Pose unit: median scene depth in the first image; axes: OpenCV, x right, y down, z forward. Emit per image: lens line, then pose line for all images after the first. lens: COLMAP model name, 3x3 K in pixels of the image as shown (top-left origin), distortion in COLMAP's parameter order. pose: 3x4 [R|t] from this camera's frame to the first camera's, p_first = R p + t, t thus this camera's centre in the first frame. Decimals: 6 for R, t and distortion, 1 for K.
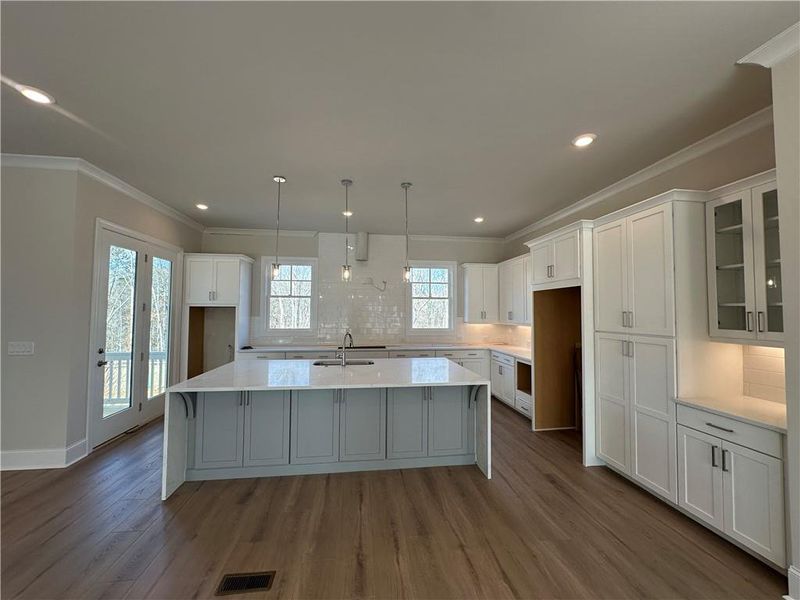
lens RADIAL K [[318.7, 0, 399.3], [0, 318.7, 300.6], [0, 0, 1]] dist [-0.001705, 0.000777]
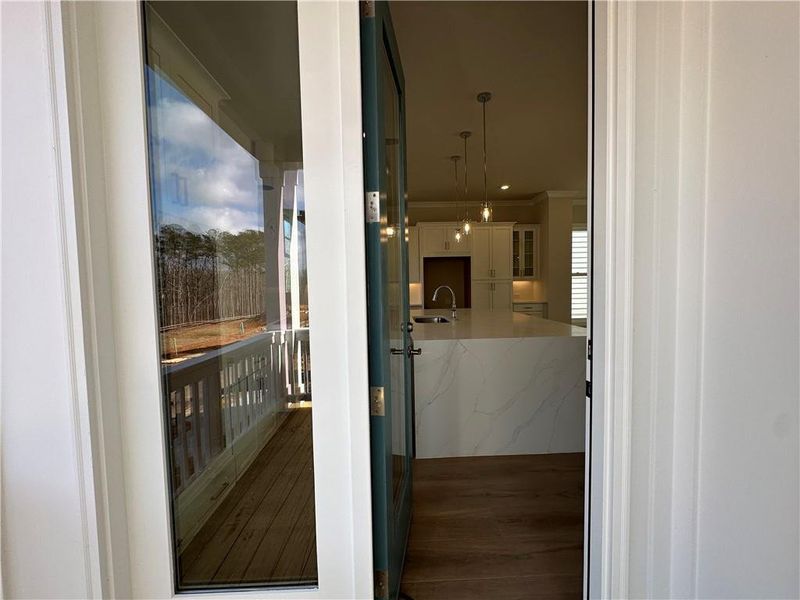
lens RADIAL K [[318.7, 0, 399.3], [0, 318.7, 300.6], [0, 0, 1]] dist [-0.001705, 0.000777]
pose [[0.103430, -0.057975, 0.992946, -1.127805], [-0.012541, 0.998144, 0.059585, 0.089998], [-0.994558, -0.018616, 0.102511, 1.017198]]
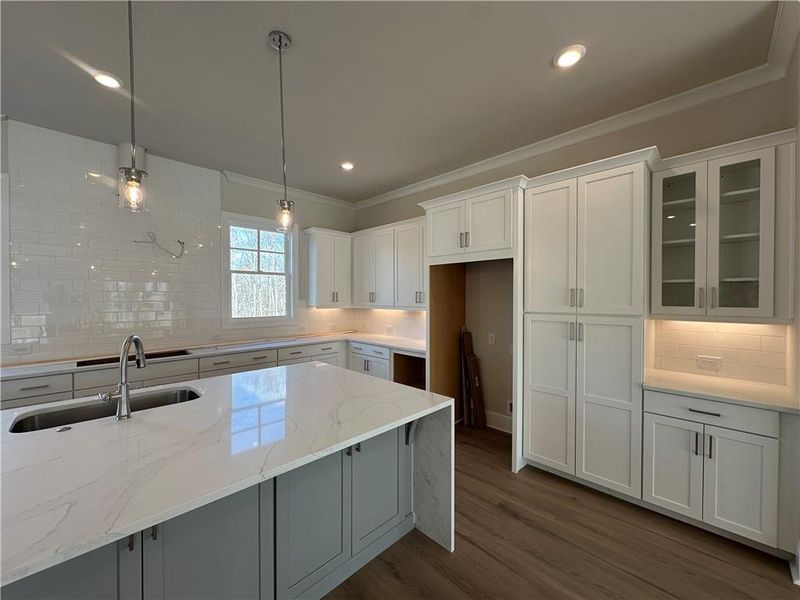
lens RADIAL K [[318.7, 0, 399.3], [0, 318.7, 300.6], [0, 0, 1]] dist [-0.001705, 0.000777]
pose [[0.793730, -0.012433, 0.608144, -0.133933], [-0.017757, 0.998891, 0.043598, 0.026985], [-0.608012, -0.045404, 0.792629, 0.436269]]
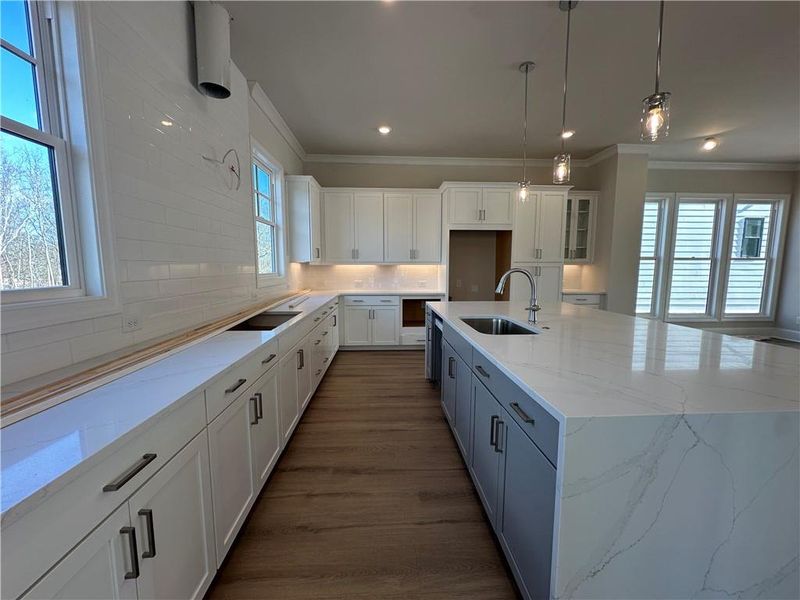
lens RADIAL K [[314.8, 0, 401.8], [0, 314.8, 297.6], [0, 0, 1]] dist [-0.001337, -0.000027]
pose [[0.076786, -0.111226, 0.990824, -0.735811], [-0.035601, 0.992819, 0.114209, 0.089928], [-0.996412, -0.044044, 0.072275, 1.144850]]
